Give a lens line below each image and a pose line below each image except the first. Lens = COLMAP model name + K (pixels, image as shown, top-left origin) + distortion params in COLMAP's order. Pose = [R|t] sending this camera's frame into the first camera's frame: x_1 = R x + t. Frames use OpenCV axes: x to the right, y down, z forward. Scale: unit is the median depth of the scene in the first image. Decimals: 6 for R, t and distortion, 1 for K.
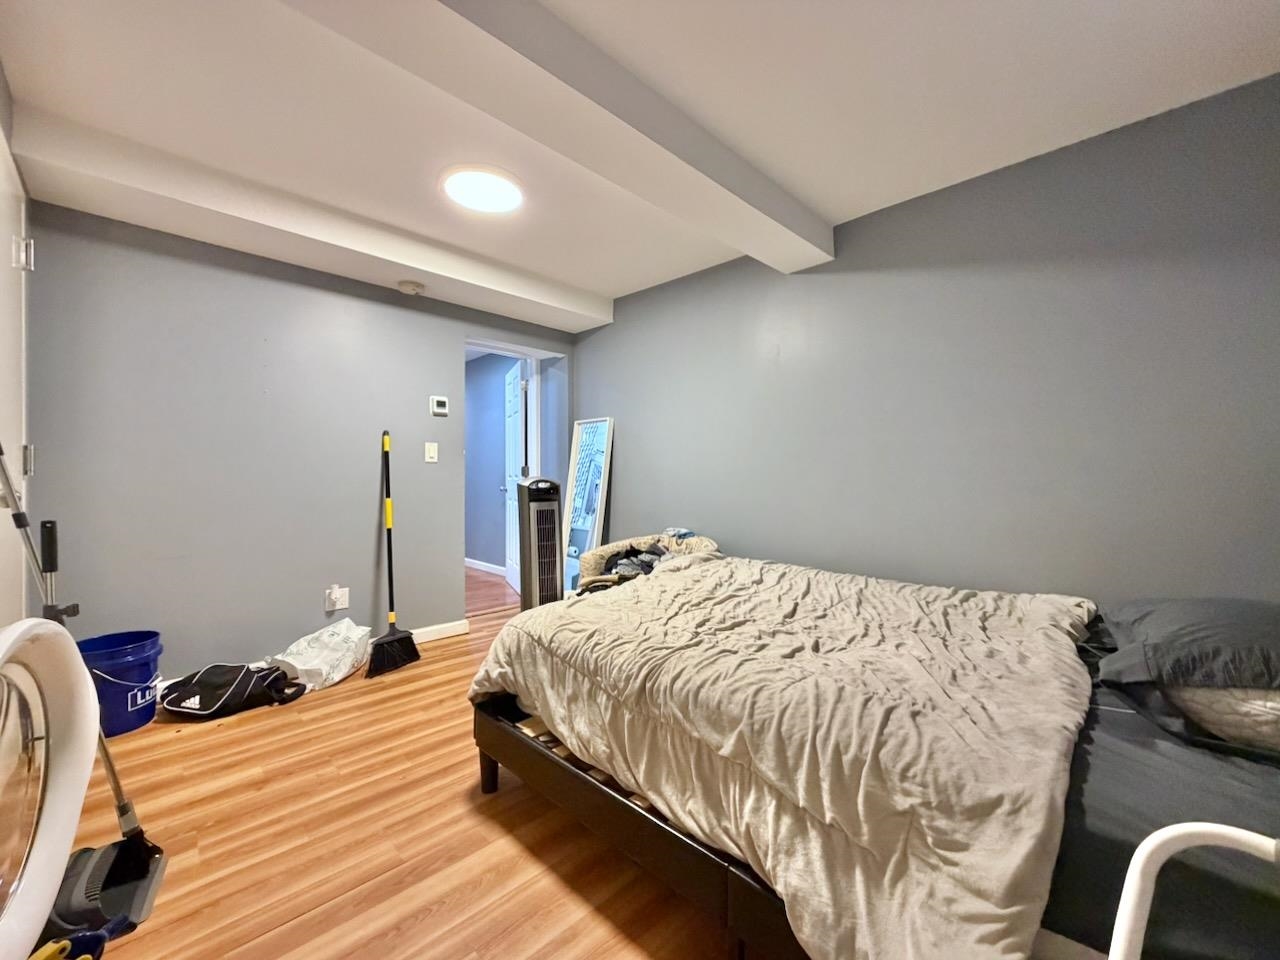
lens RADIAL K [[511.0, 0, 640.0], [0, 511.0, 480.0], [0, 0, 1]] dist [0.000350, 0.000090]
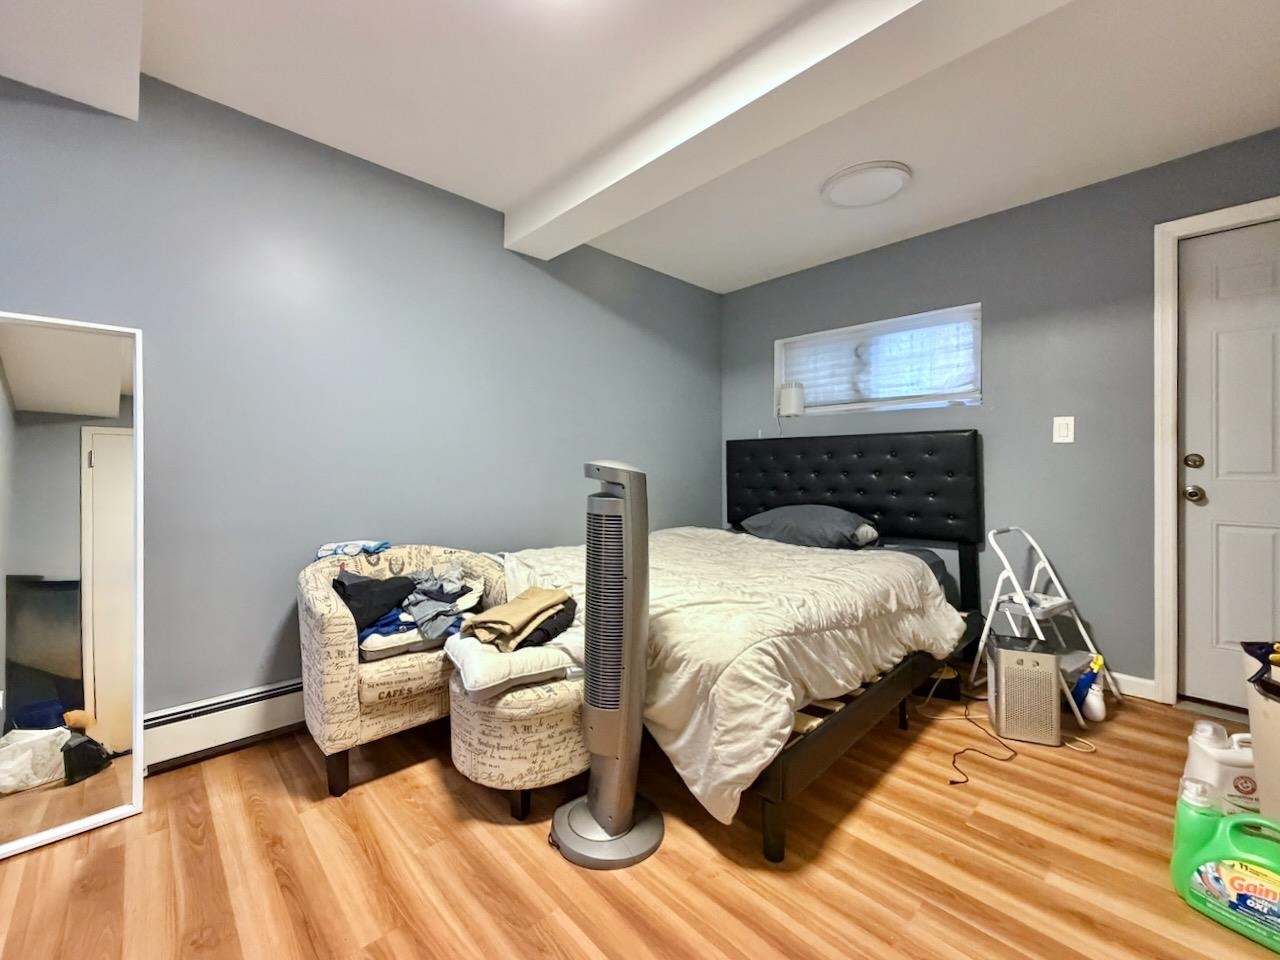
lens RADIAL K [[532.1, 0, 630.0], [0, 532.1, 459.1], [0, 0, 1]] dist [0.000417, -0.000226]
pose [[0.009431, 0.005985, 0.999938, -1.045423], [0.008723, 0.999944, -0.006067, -0.004888], [-0.999917, 0.008780, 0.009378, 1.129252]]
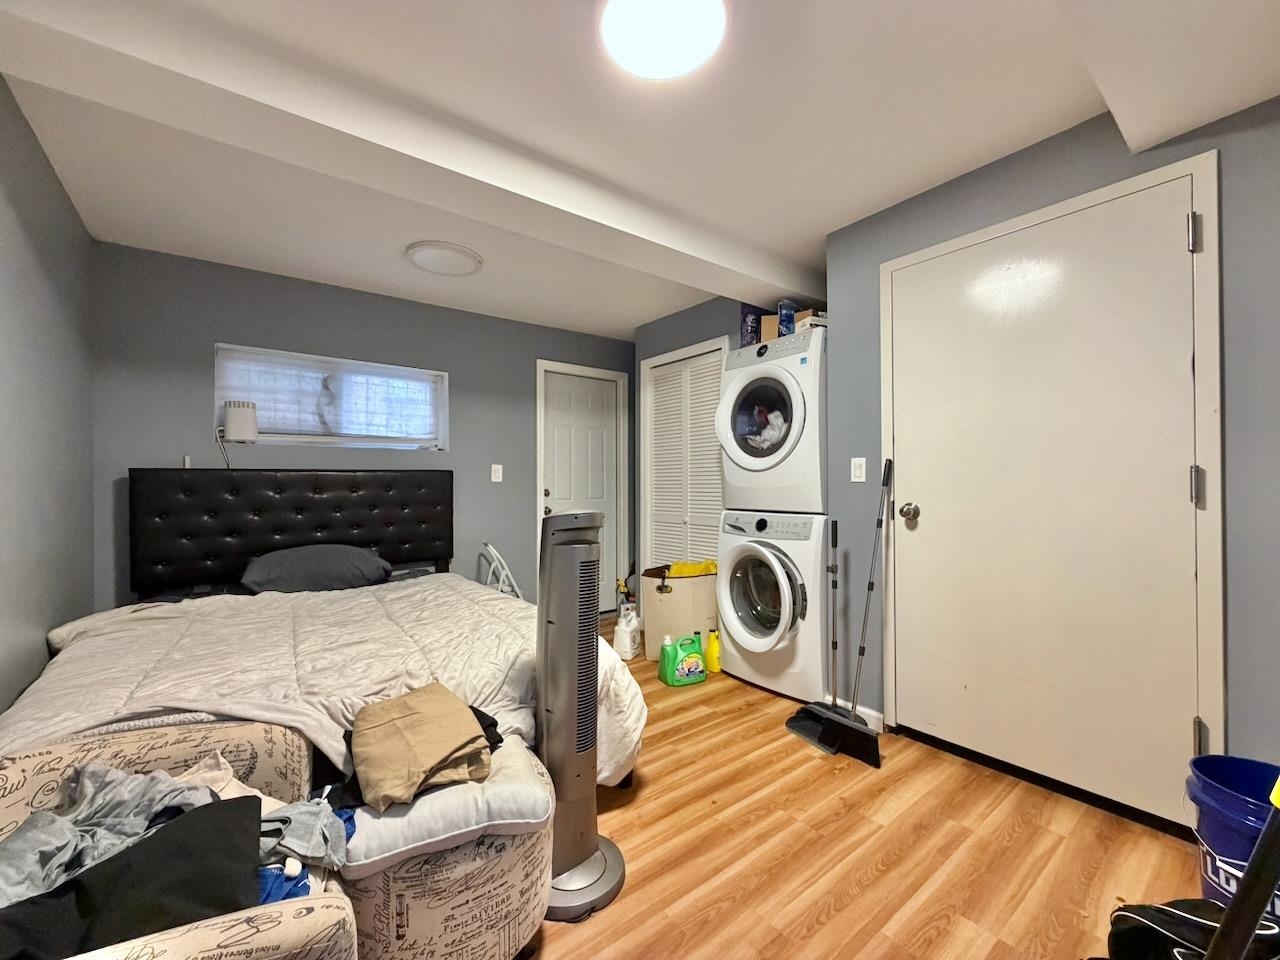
lens RADIAL K [[511.0, 0, 640.0], [0, 511.0, 480.0], [0, 0, 1]] dist [0.000350, 0.000090]
pose [[-0.995039, 0.005508, 0.099335, -0.409456], [0.005539, 0.999985, 0.000033, -0.051104], [-0.099334, 0.000583, -0.995054, 1.954130]]
